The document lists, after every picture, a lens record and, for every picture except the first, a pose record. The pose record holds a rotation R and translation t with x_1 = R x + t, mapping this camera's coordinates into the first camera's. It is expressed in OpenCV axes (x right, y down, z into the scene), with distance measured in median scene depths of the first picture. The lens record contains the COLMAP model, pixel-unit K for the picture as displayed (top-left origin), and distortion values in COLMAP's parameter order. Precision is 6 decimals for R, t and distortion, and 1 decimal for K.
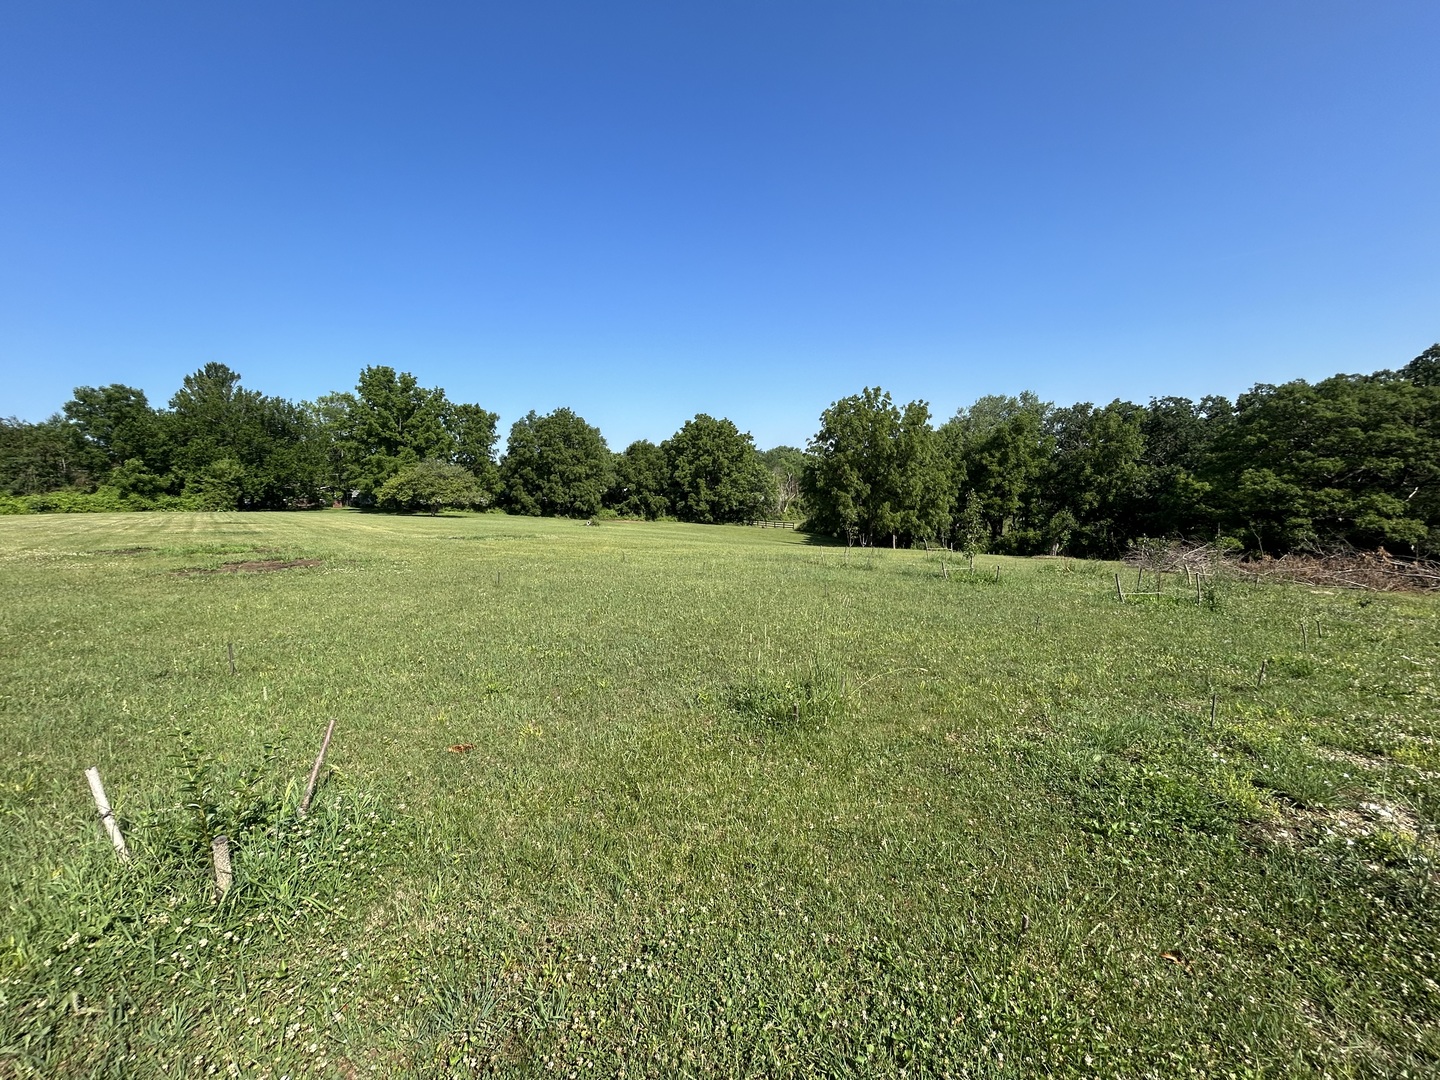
lens RADIAL K [[583.4, 0, 715.6], [0, 583.4, 536.7], [0, 0, 1]] dist [-0.001226, 0.000991]
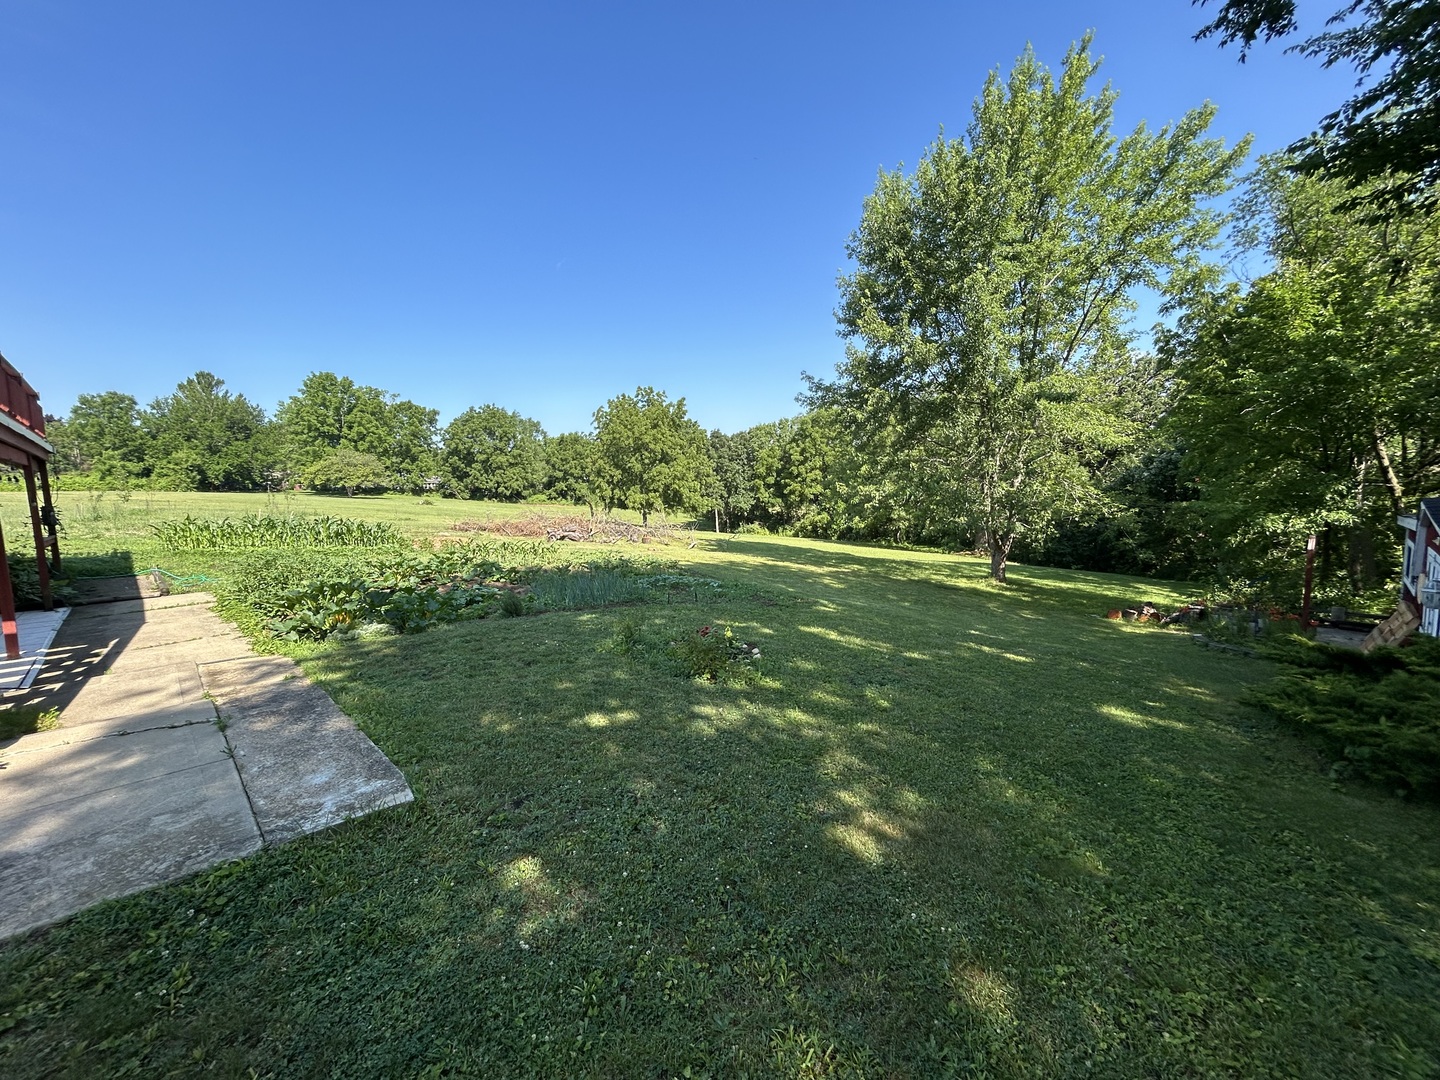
lens RADIAL K [[583.4, 0, 717.1], [0, 583.4, 541.9], [0, 0, 1]] dist [-0.001226, 0.000991]
pose [[0.991440, 0.019129, -0.129151, 0.476397], [-0.015885, 0.999533, 0.026098, 0.014755], [0.129590, -0.023823, 0.991281, -0.109685]]
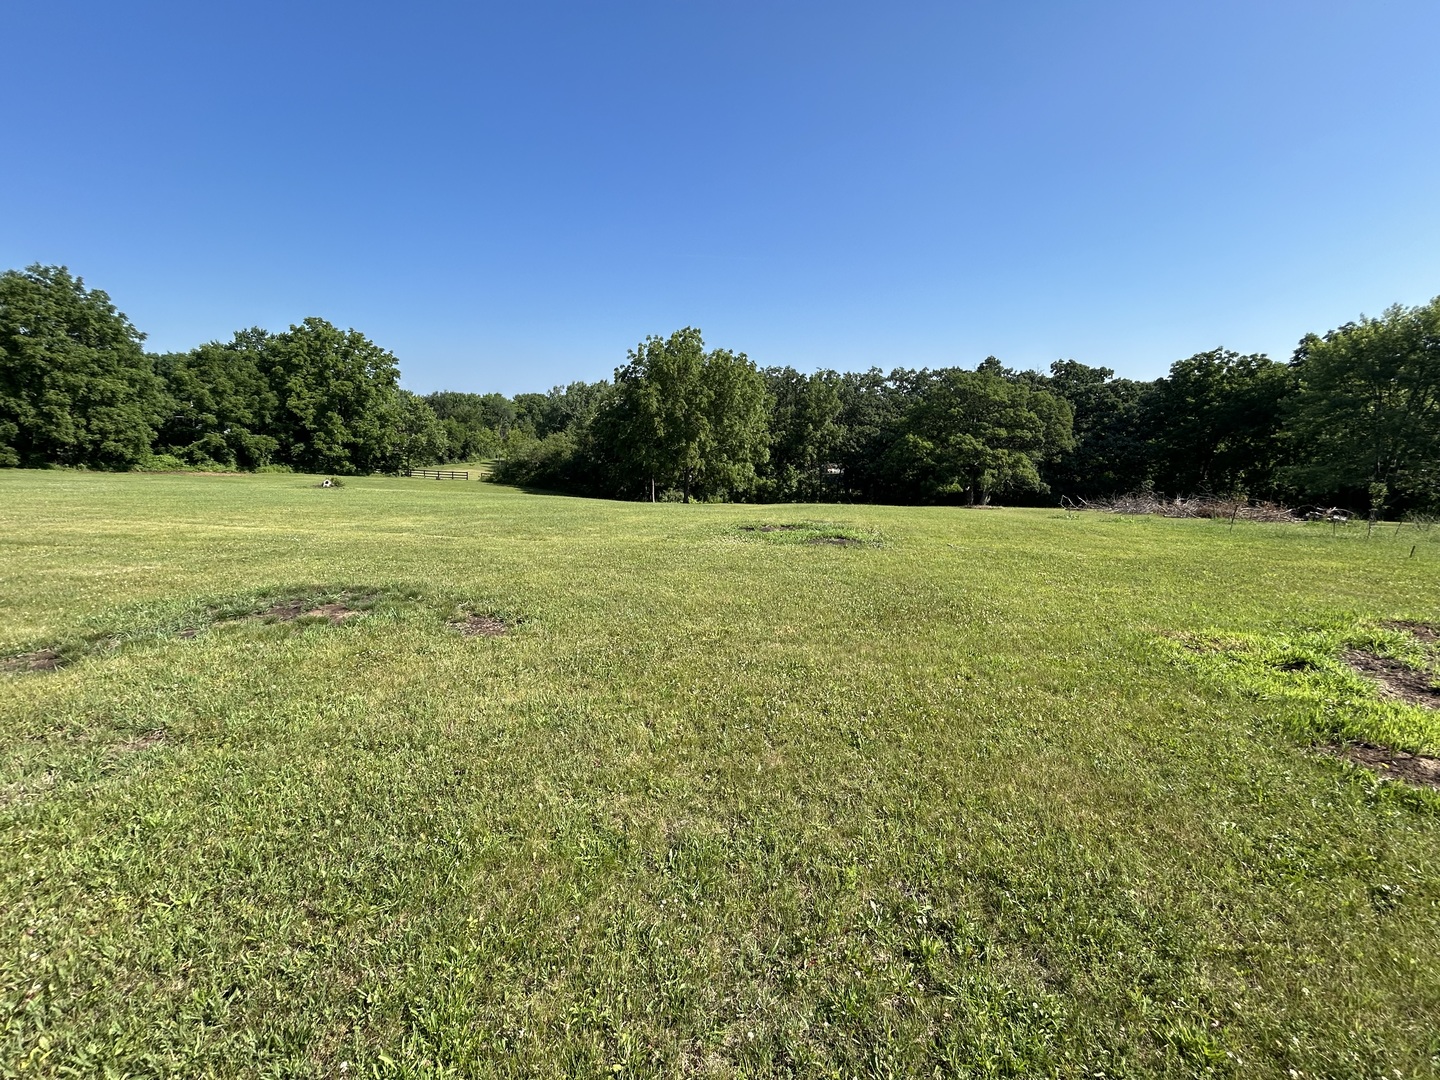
lens RADIAL K [[583.4, 0, 711.2], [0, 583.4, 536.2], [0, 0, 1]] dist [-0.001226, 0.000991]
pose [[0.728284, -0.085947, 0.679864, -0.295363], [0.021711, 0.994500, 0.102465, -0.018355], [-0.684931, -0.059863, 0.726144, 0.249635]]
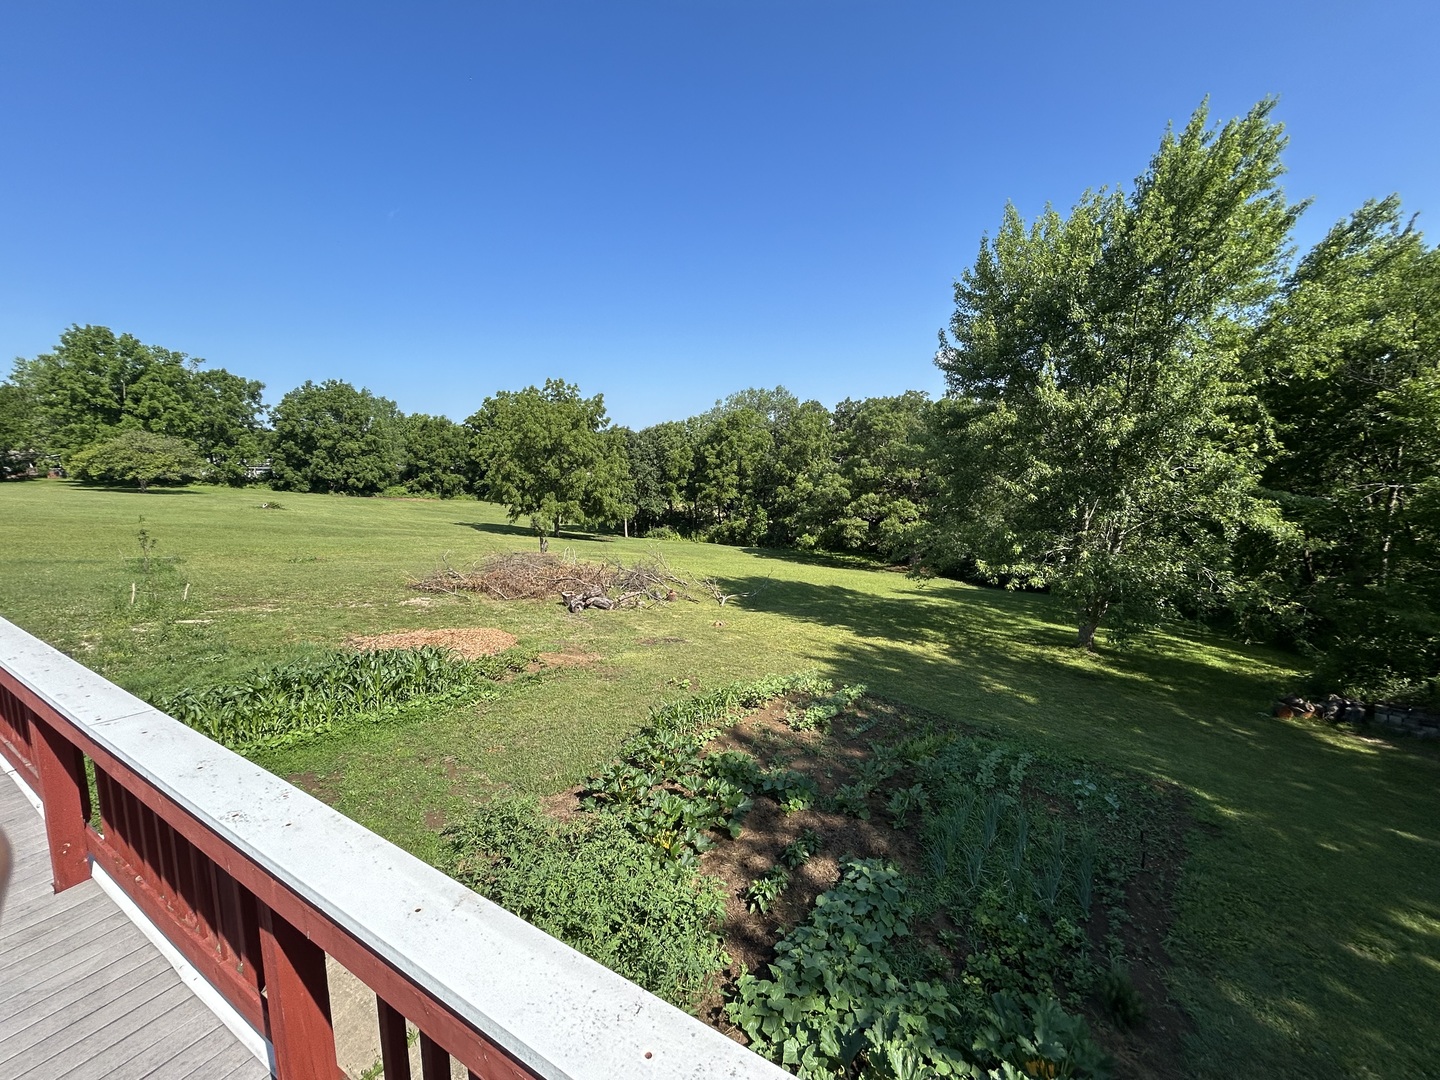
lens RADIAL K [[583.4, 0, 719.6], [0, 583.4, 543.7], [0, 0, 1]] dist [-0.001226, 0.000991]
pose [[0.992487, 0.013676, 0.121584, 0.365703], [-0.020373, 0.998333, 0.054009, -0.024086], [-0.120643, -0.056080, 0.991111, -0.057683]]
